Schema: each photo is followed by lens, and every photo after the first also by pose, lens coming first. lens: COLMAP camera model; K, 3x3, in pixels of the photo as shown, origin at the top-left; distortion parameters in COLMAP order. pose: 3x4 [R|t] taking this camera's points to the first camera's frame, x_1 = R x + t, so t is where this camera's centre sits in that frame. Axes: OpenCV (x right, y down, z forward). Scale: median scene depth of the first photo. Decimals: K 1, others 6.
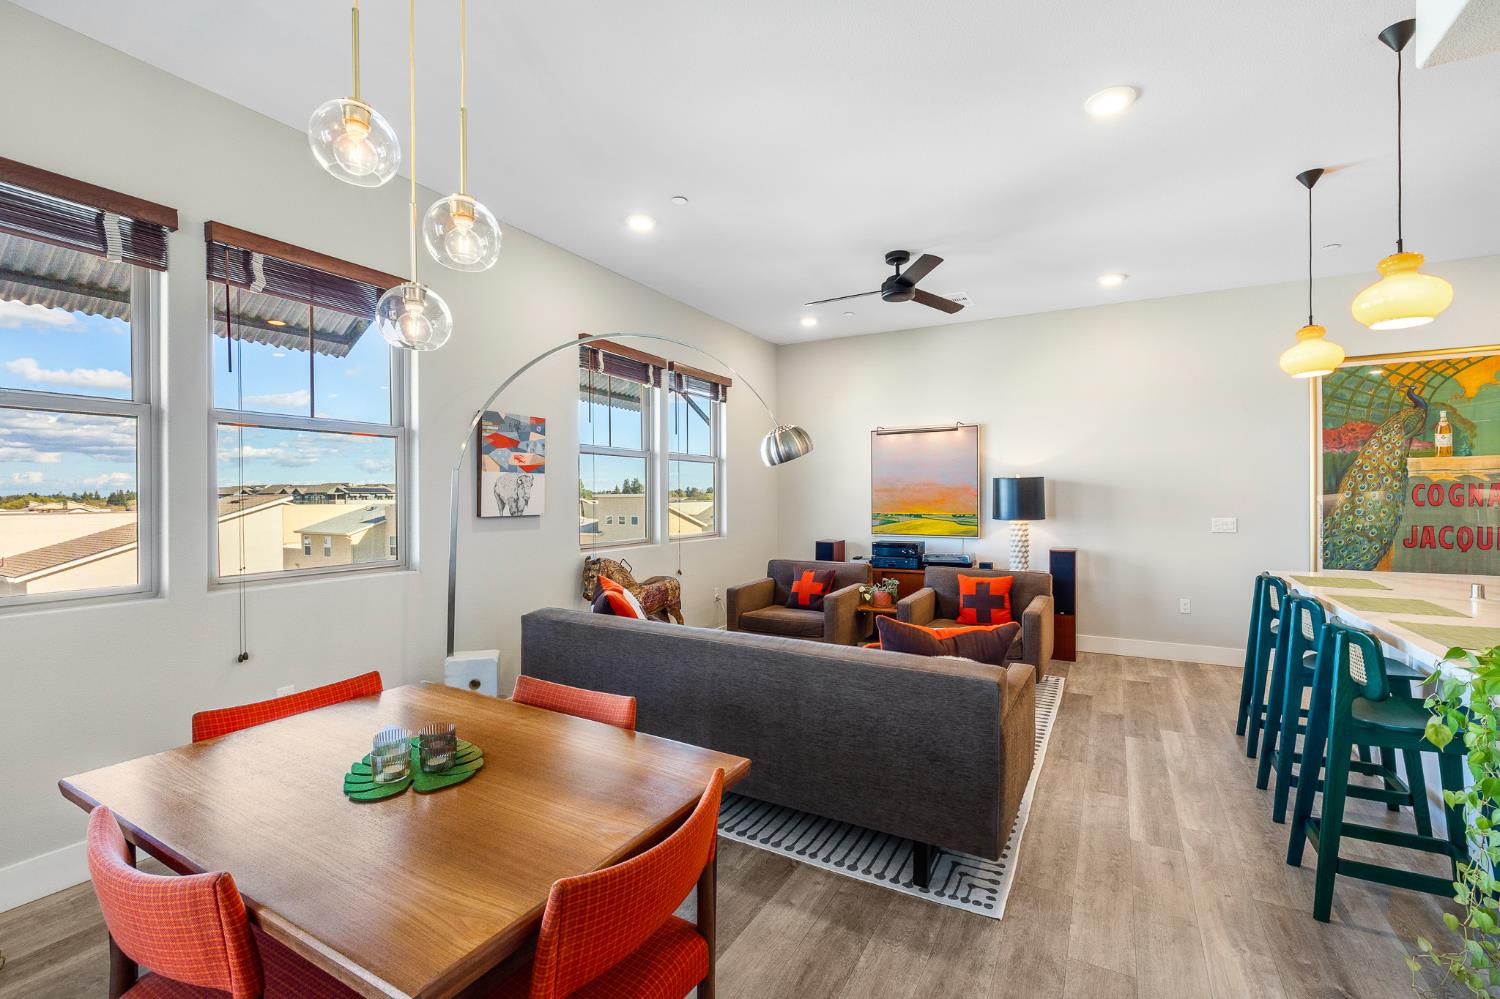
lens RADIAL K [[639.9, 0, 750.0], [0, 639.9, 499.5], [0, 0, 1]] dist [-0.000255, 0.000057]
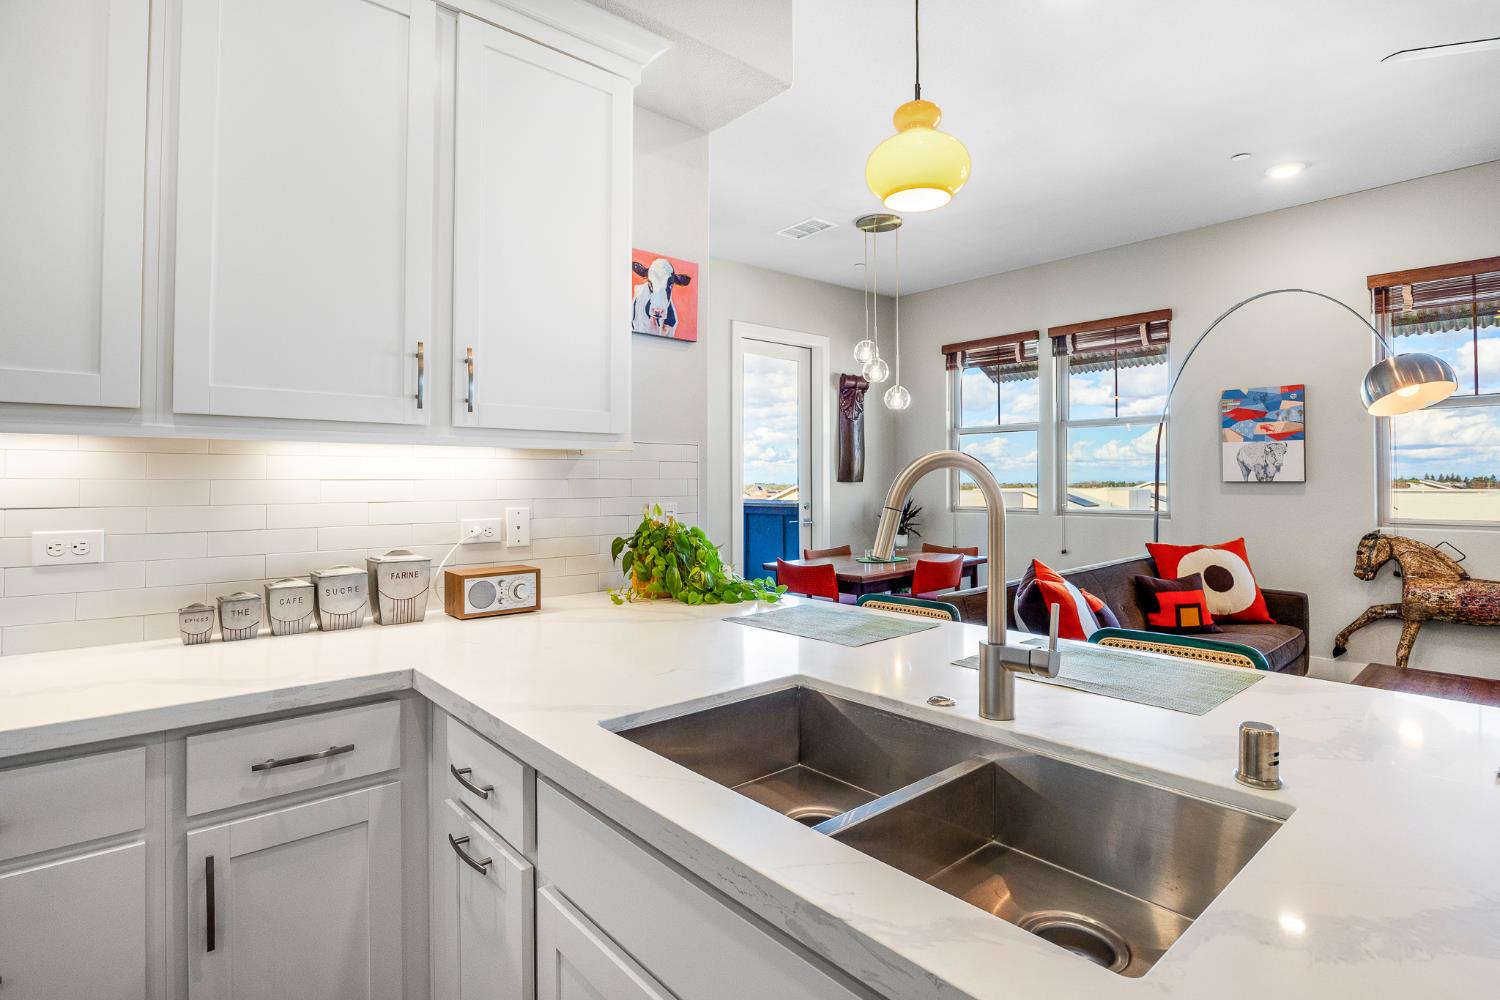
lens RADIAL K [[756.0, 0, 751.1], [0, 756.0, 485.6], [0, 0, 1]] dist [-0.021659, -0.000396]
pose [[-0.348363, 0.009077, -0.937316, 0.994199], [-0.001174, 0.999948, 0.010120, 0.018570], [0.937359, 0.004626, -0.348334, 0.563870]]
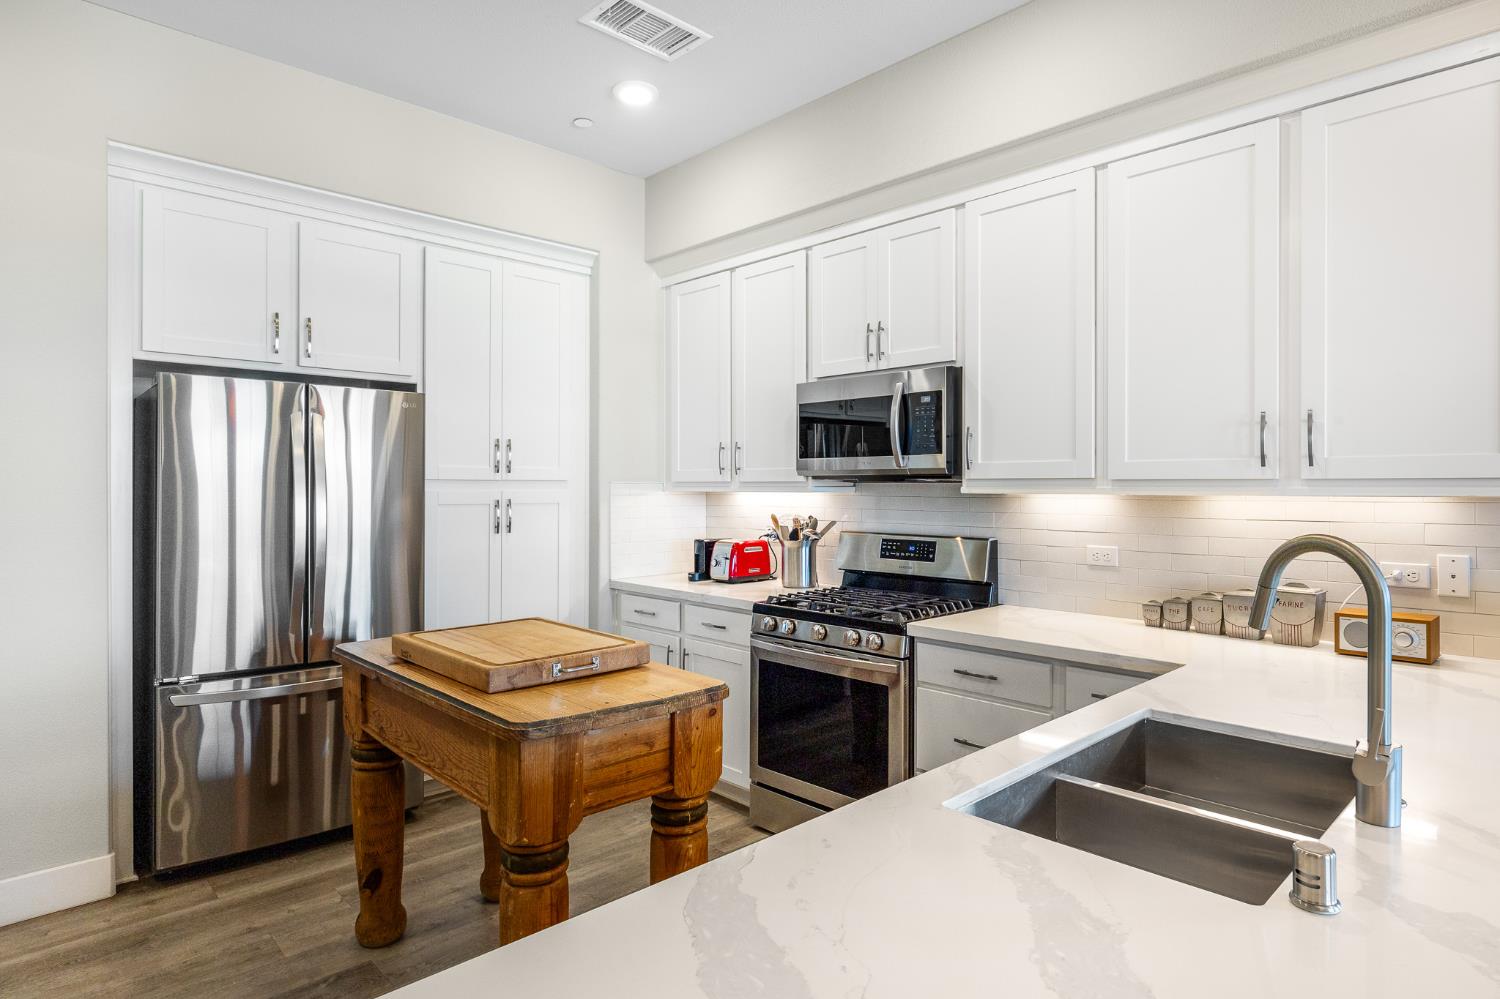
lens RADIAL K [[823.1, 0, 750.0], [0, 823.1, 499.5], [0, 0, 1]] dist [-0.001103, -0.000253]
pose [[-0.950661, 0.001835, 0.310225, 0.828601], [0.007802, 0.999808, 0.017996, -0.009340], [-0.310133, 0.019529, -0.950493, 0.874196]]
